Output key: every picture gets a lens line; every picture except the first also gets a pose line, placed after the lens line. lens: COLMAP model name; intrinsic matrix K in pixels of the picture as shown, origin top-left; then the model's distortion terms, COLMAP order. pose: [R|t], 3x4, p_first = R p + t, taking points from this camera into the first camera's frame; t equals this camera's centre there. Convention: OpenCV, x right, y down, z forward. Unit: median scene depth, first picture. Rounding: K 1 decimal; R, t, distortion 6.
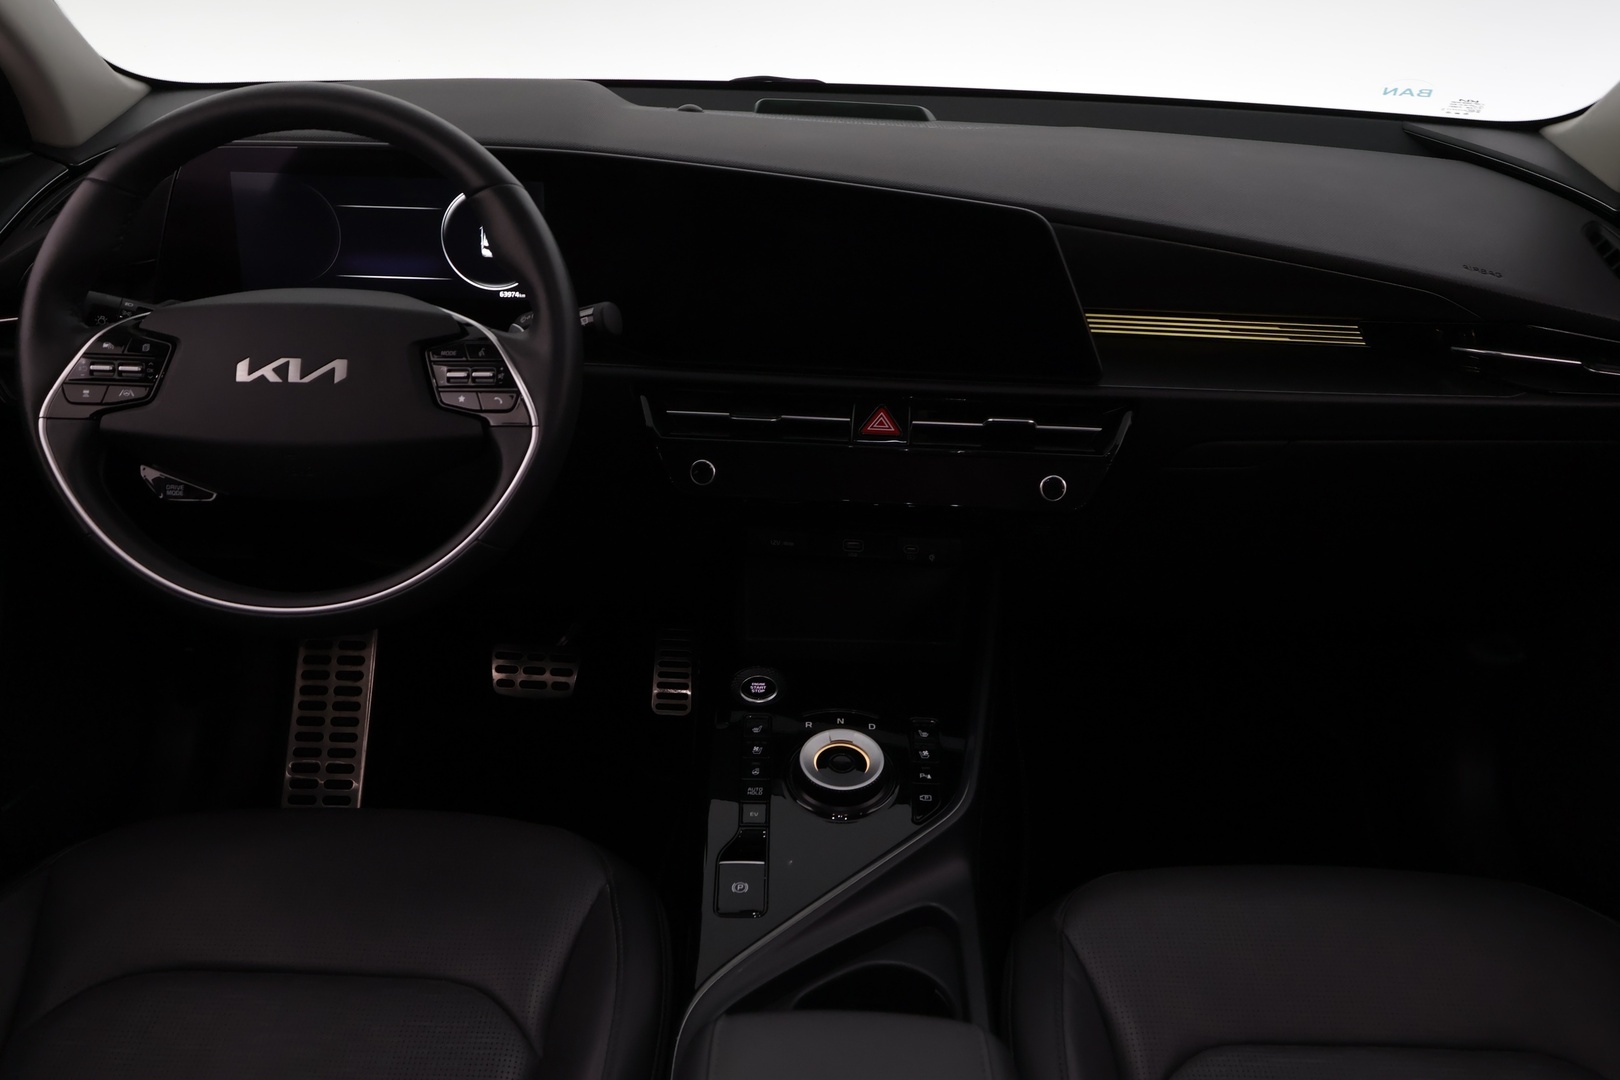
lens RADIAL K [[1303.4, 0, 814.3], [0, 1303.4, 518.7], [0, 0, 1]] dist [0.006245, -0.010172]
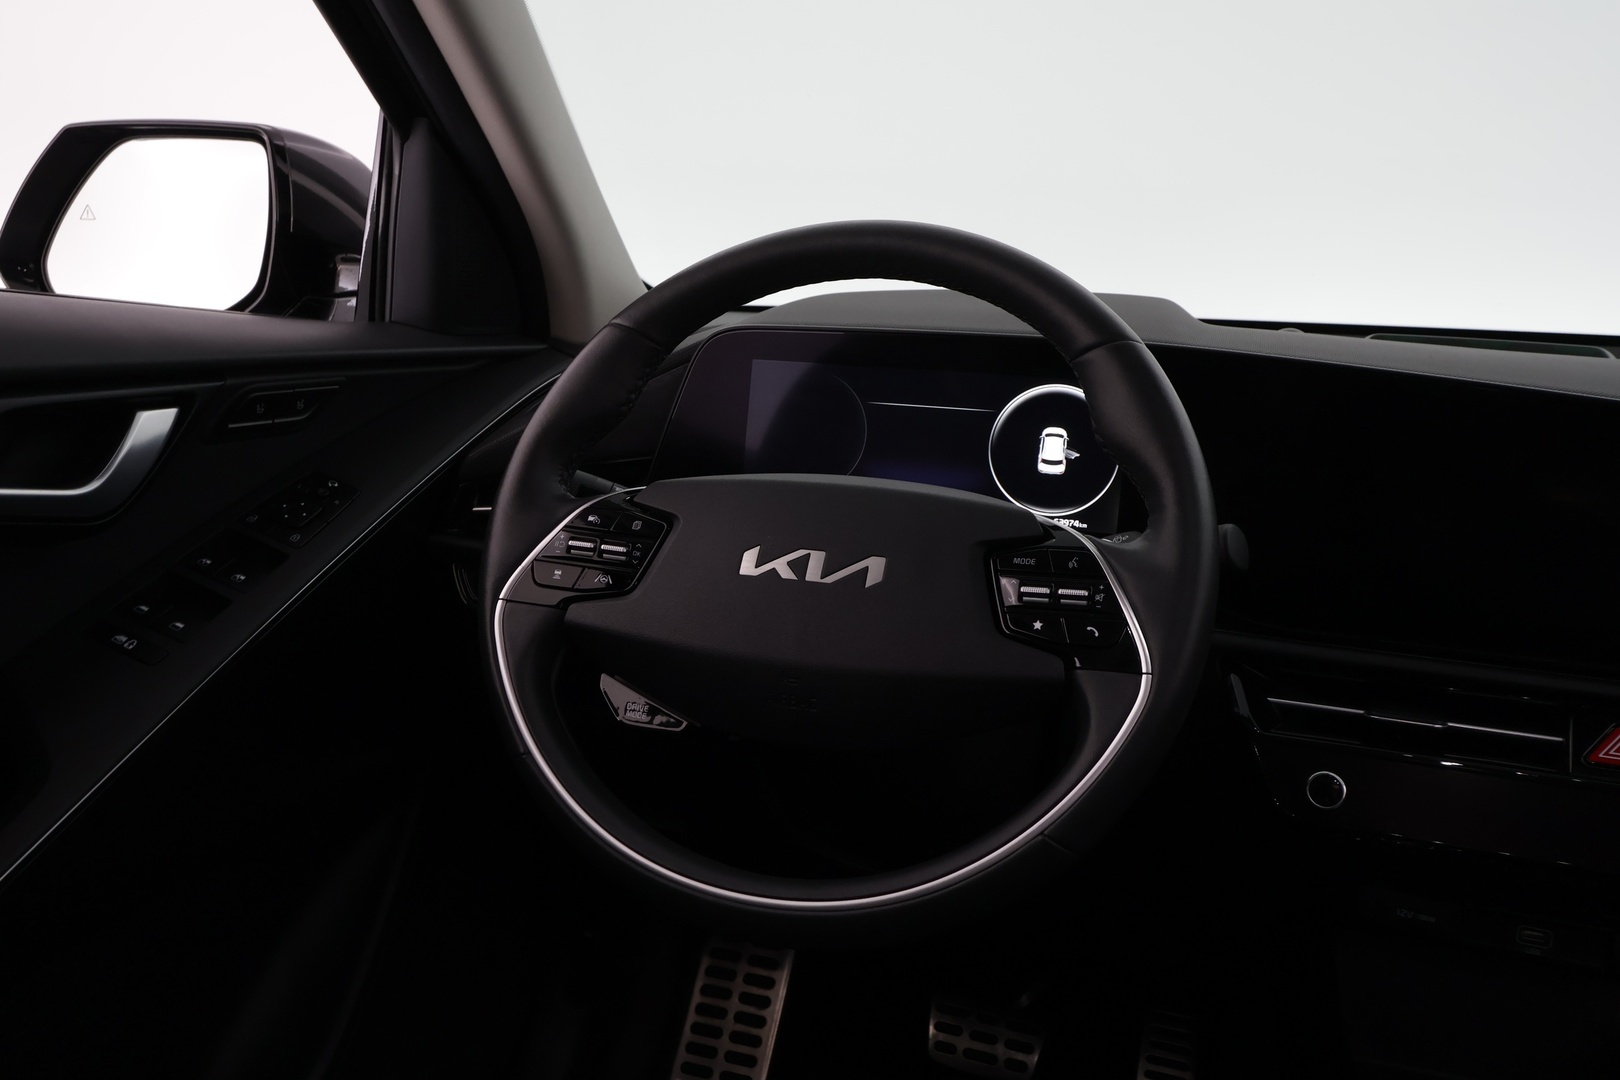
lens RADIAL K [[1303.4, 0, 814.3], [0, 1303.4, 518.7], [0, 0, 1]] dist [0.006245, -0.010172]
pose [[0.953151, 0.072278, -0.293732, -0.179471], [-0.146863, 0.959483, -0.240467, 0.038235], [0.264450, 0.272340, 0.925147, 0.299803]]
